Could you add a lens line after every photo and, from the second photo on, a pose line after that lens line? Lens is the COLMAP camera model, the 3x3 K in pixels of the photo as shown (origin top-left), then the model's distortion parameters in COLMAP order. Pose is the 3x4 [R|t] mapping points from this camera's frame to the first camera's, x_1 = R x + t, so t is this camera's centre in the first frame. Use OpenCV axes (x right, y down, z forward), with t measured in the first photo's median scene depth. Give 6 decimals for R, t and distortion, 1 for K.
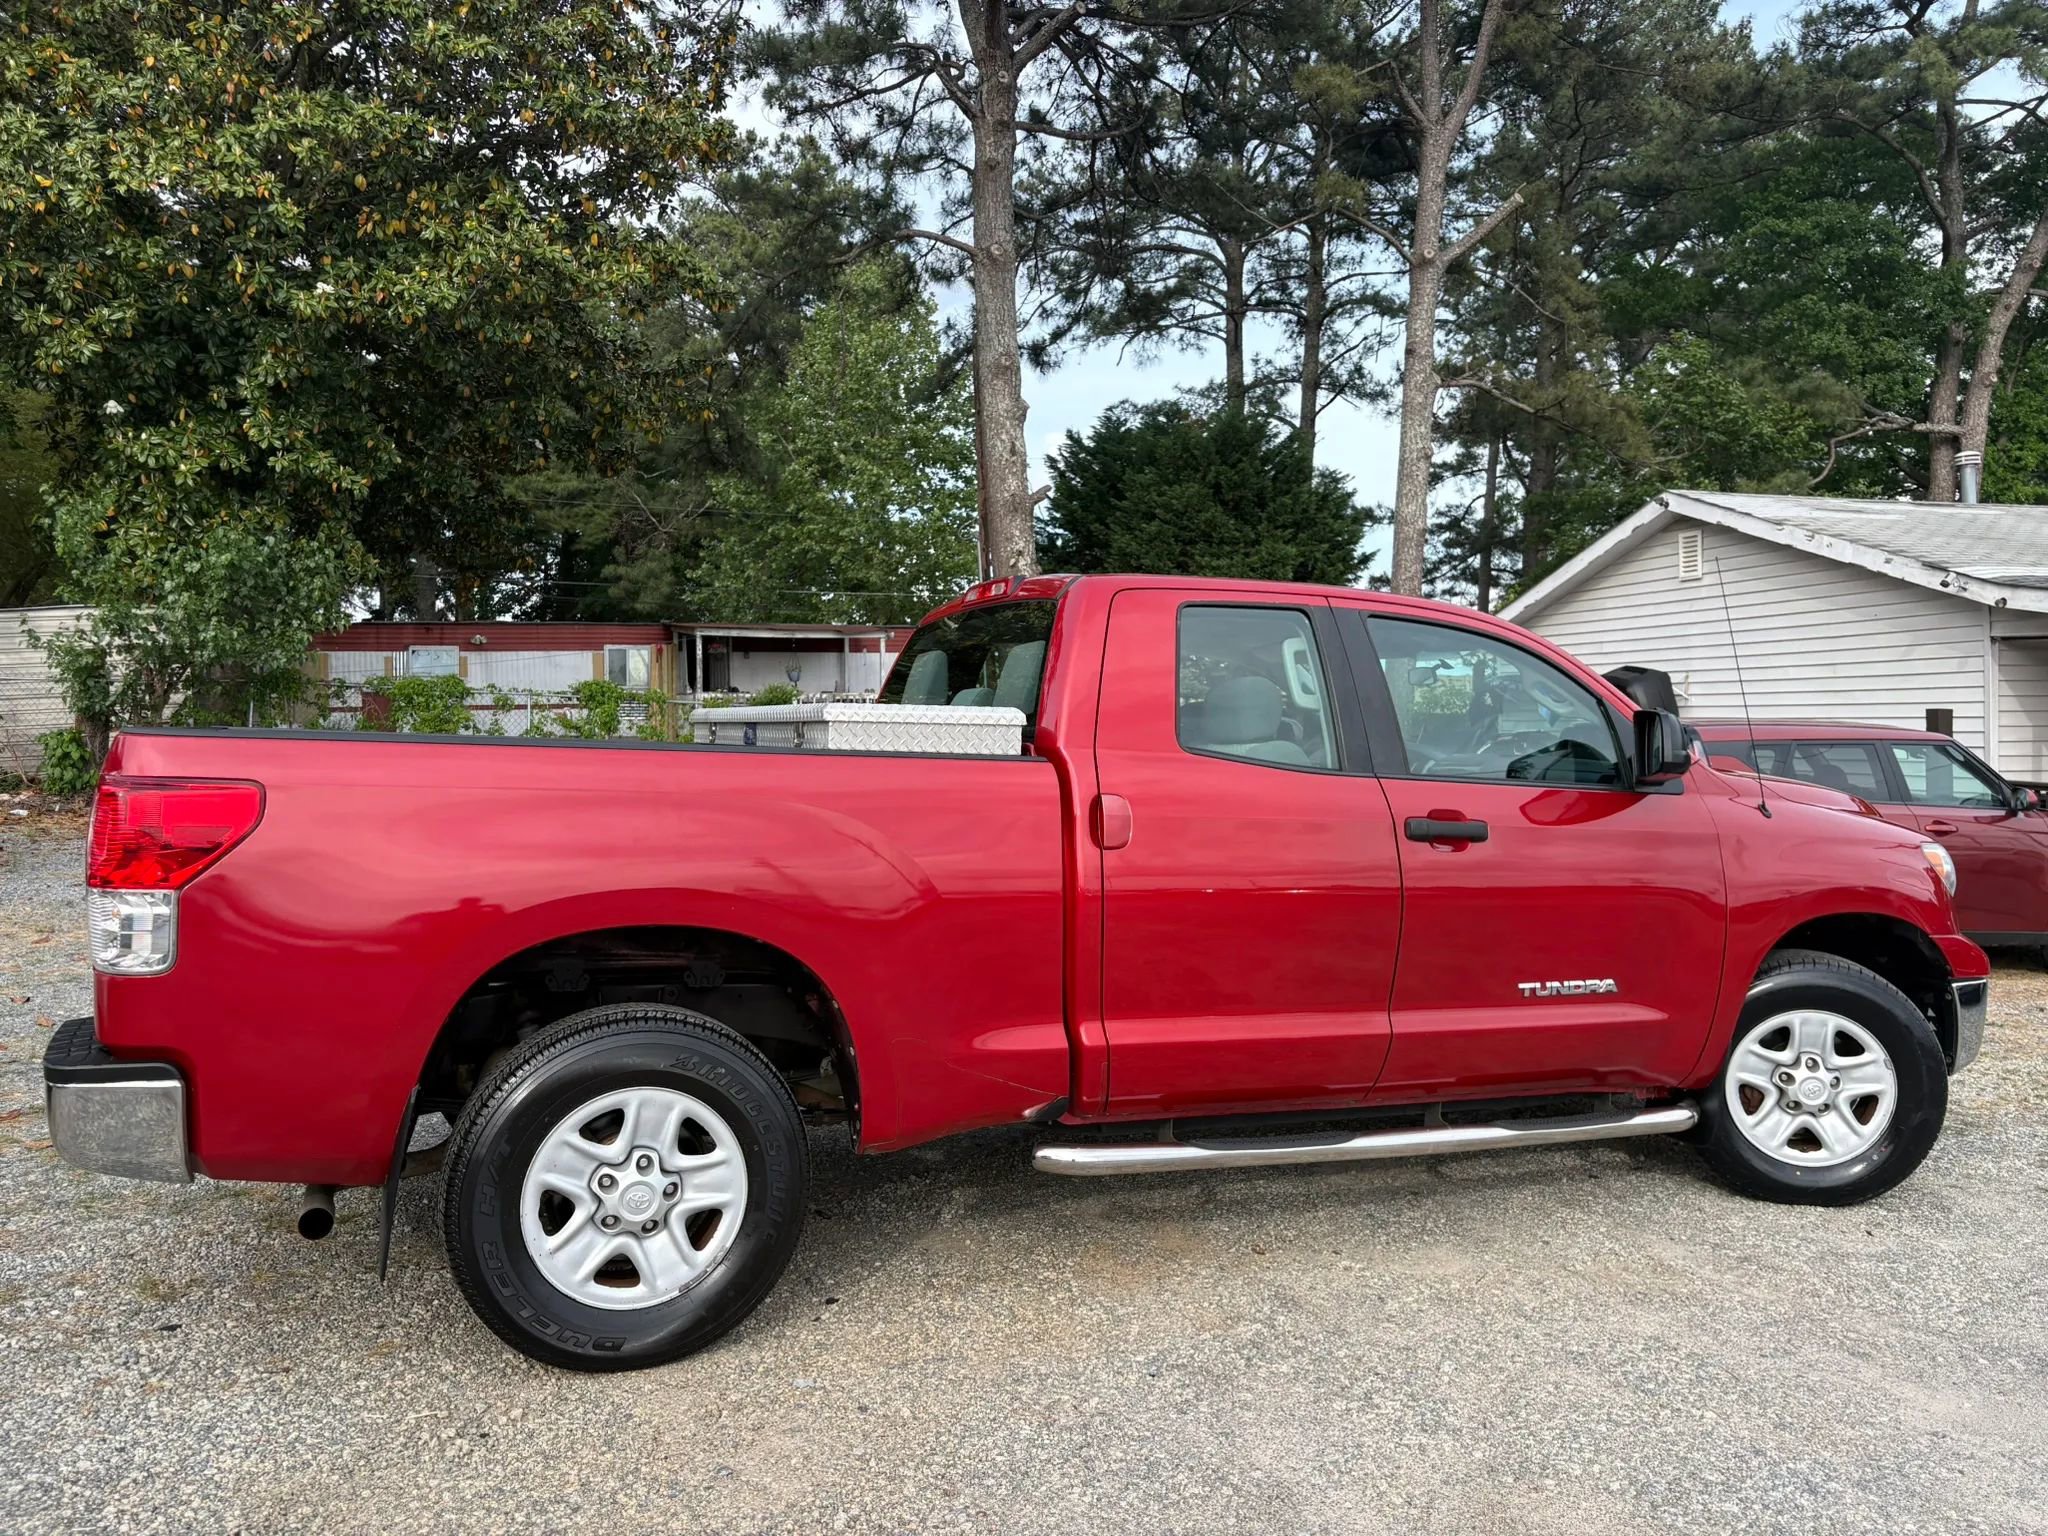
lens RADIAL K [[1576.4, 0, 1081.2], [0, 1576.4, 771.8], [0, 0, 1]] dist [0.055807, -0.066888]
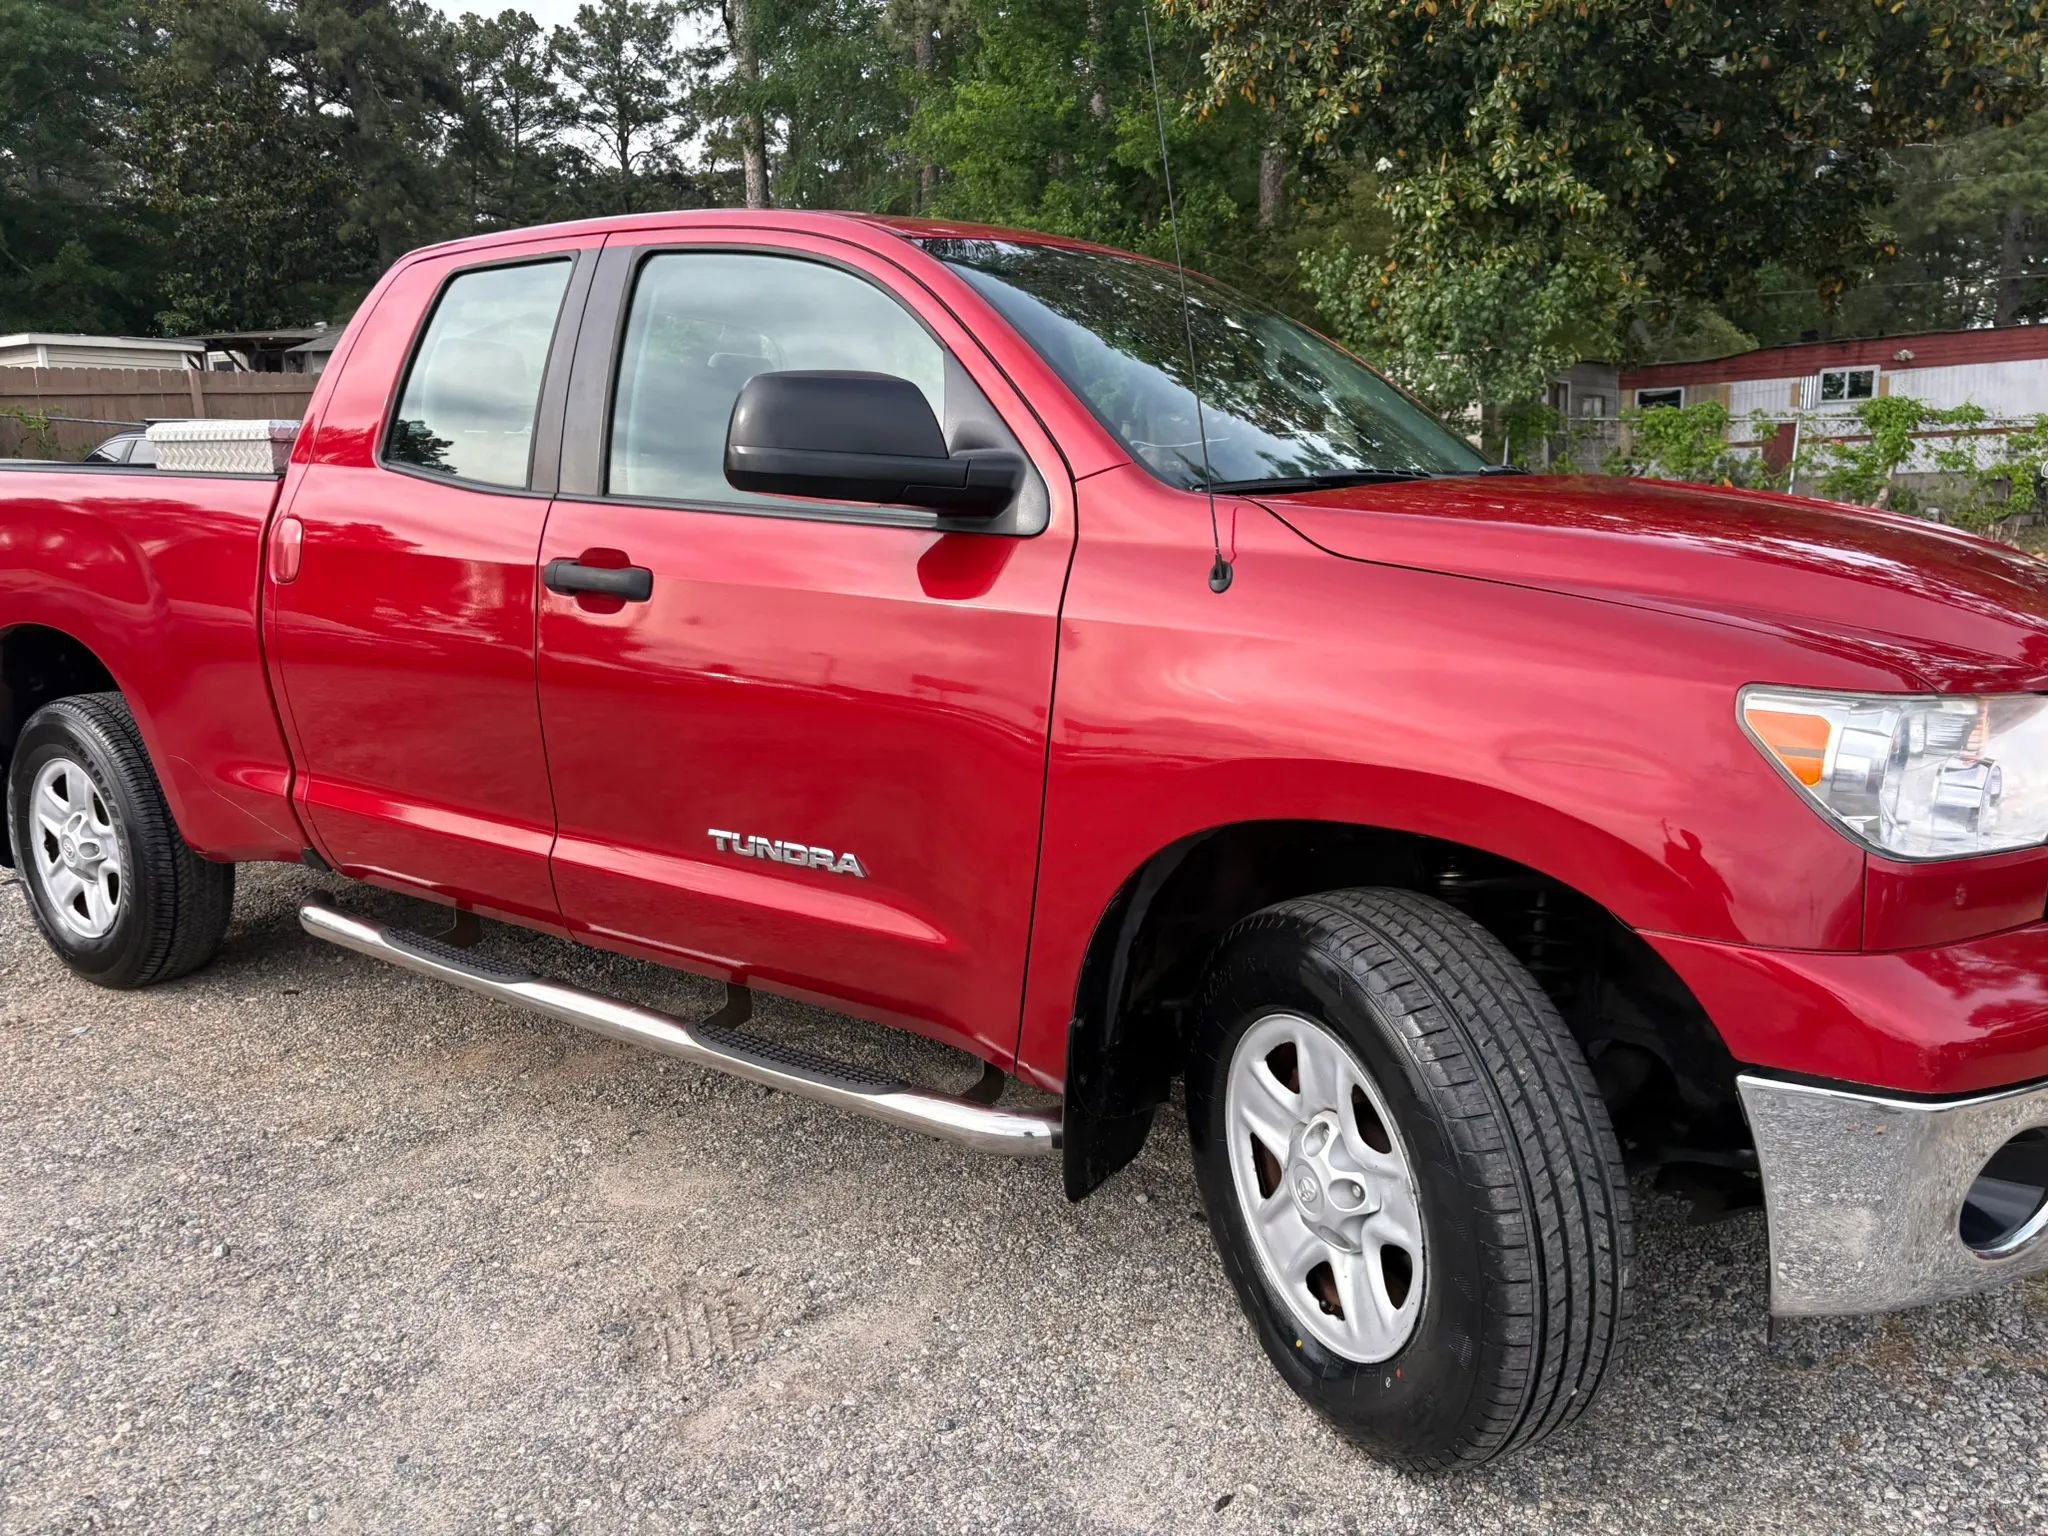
lens RADIAL K [[1588.3, 0, 1012.2], [0, 1588.3, 784.3], [0, 0, 1]] dist [0.055951, -0.059207]
pose [[0.515025, 0.146694, -0.844529, 0.784431], [-0.005263, 0.985770, 0.168018, 0.006570], [0.857159, -0.082089, 0.508469, 0.693810]]
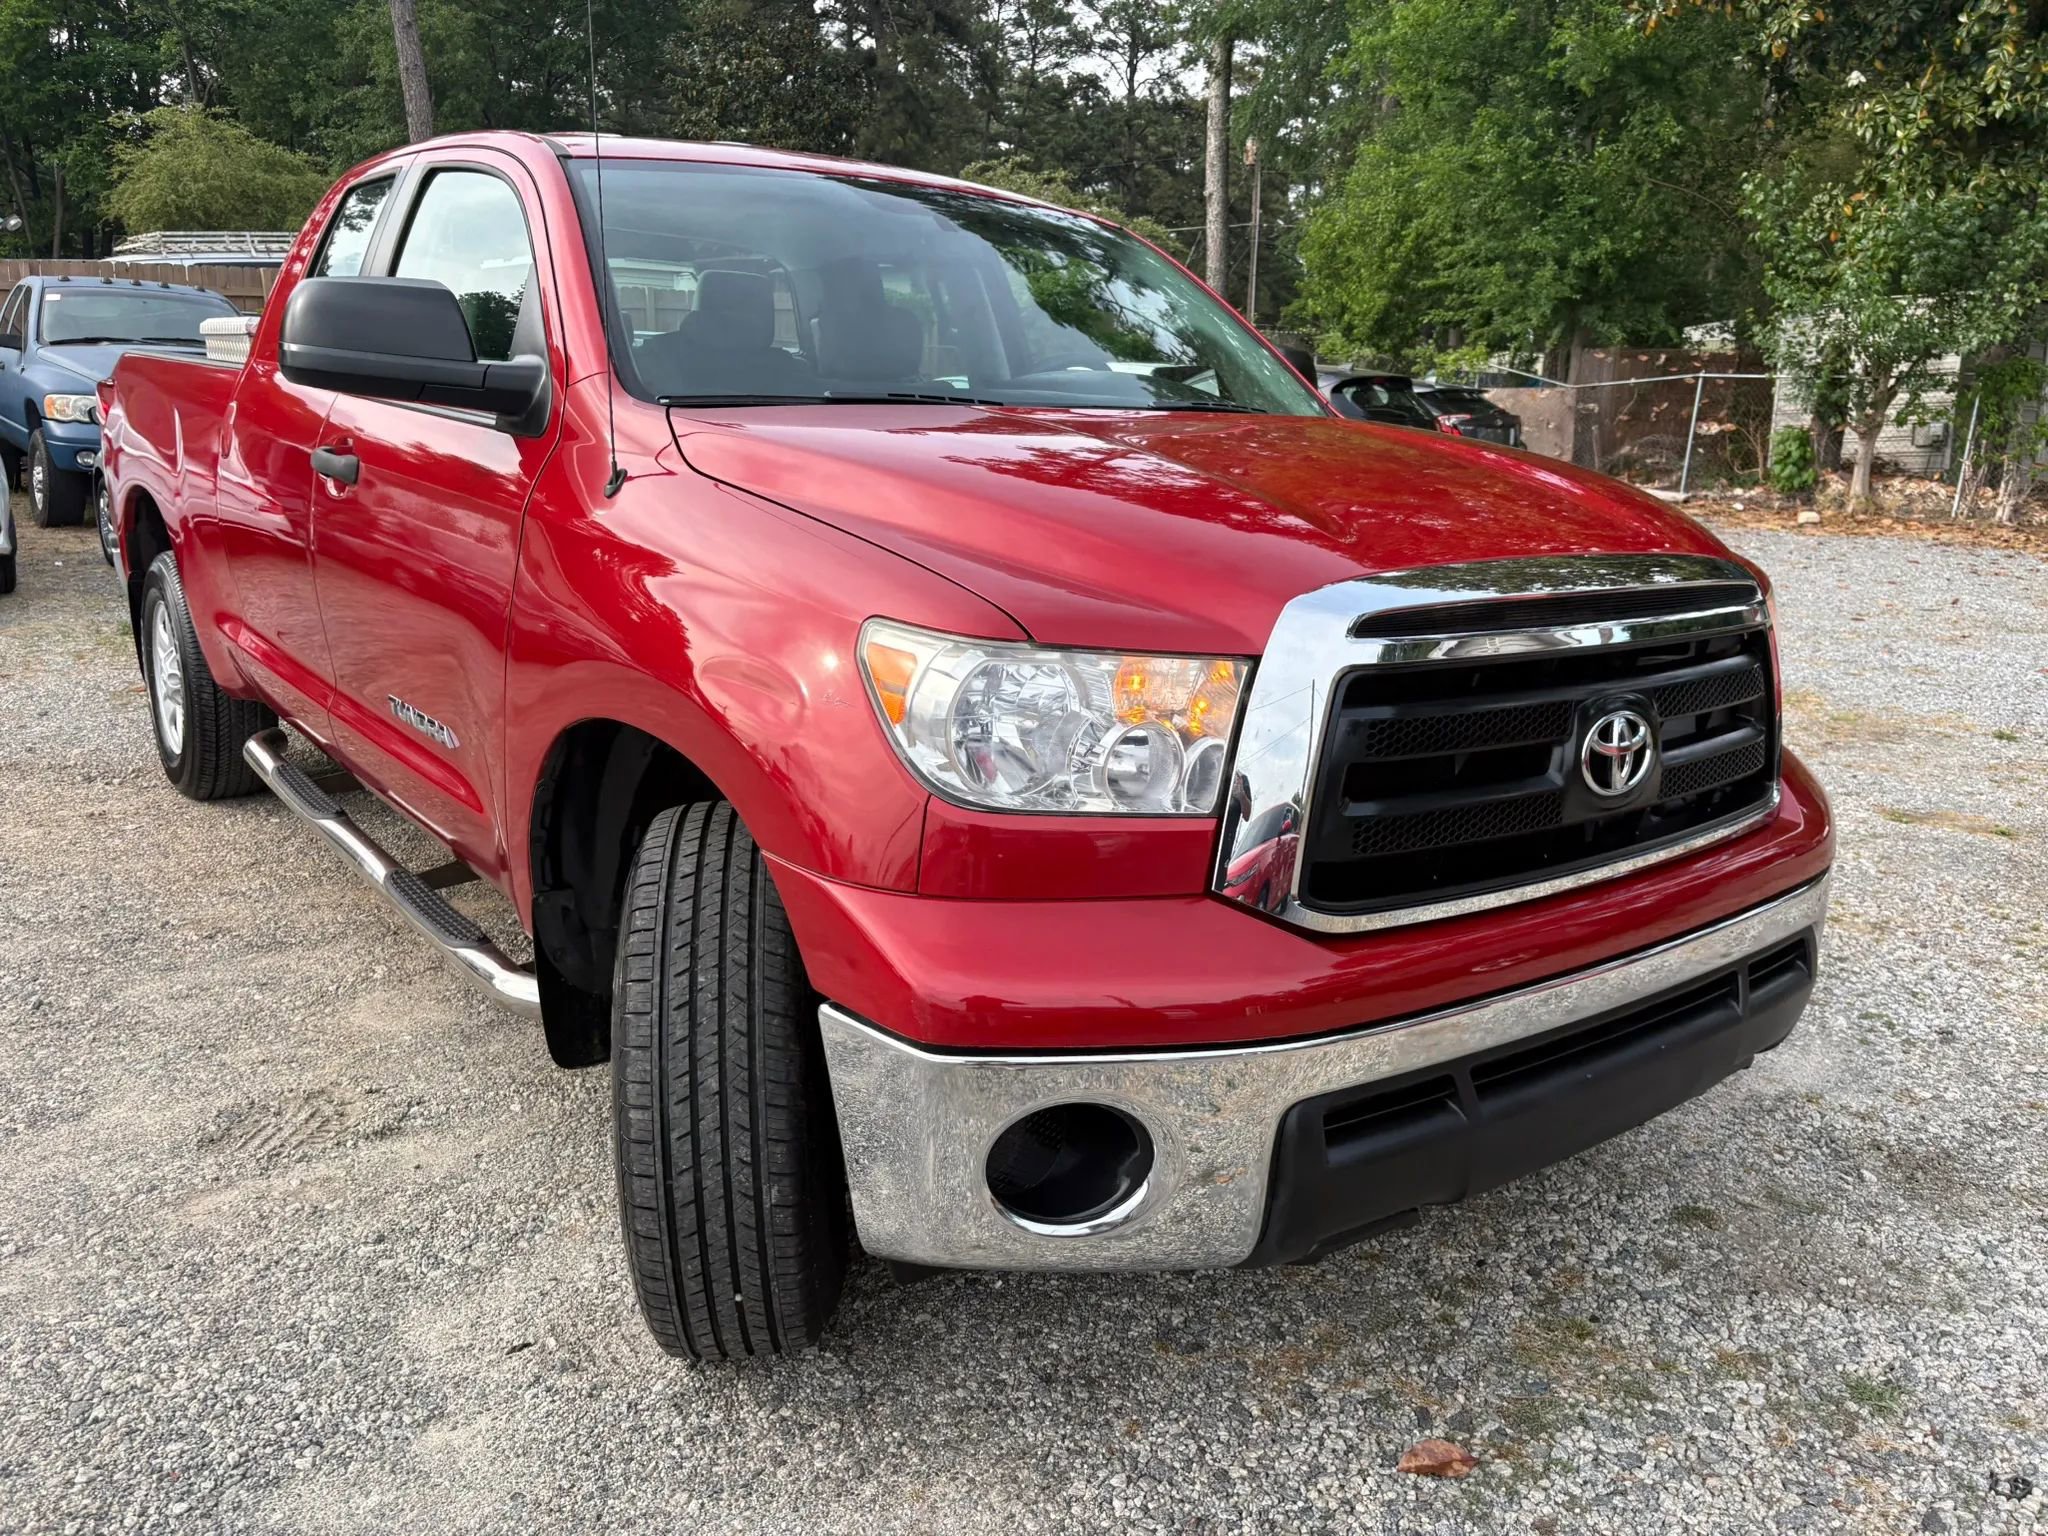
lens RADIAL K [[1589.5, 0, 1028.6], [0, 1589.5, 772.4], [0, 0, 1]] dist [0.047353, -0.039719]
pose [[0.236257, 0.216536, -0.947256, 0.918834], [-0.055135, 0.976271, 0.209417, 0.001711], [0.970125, 0.002751, 0.242590, 0.983751]]
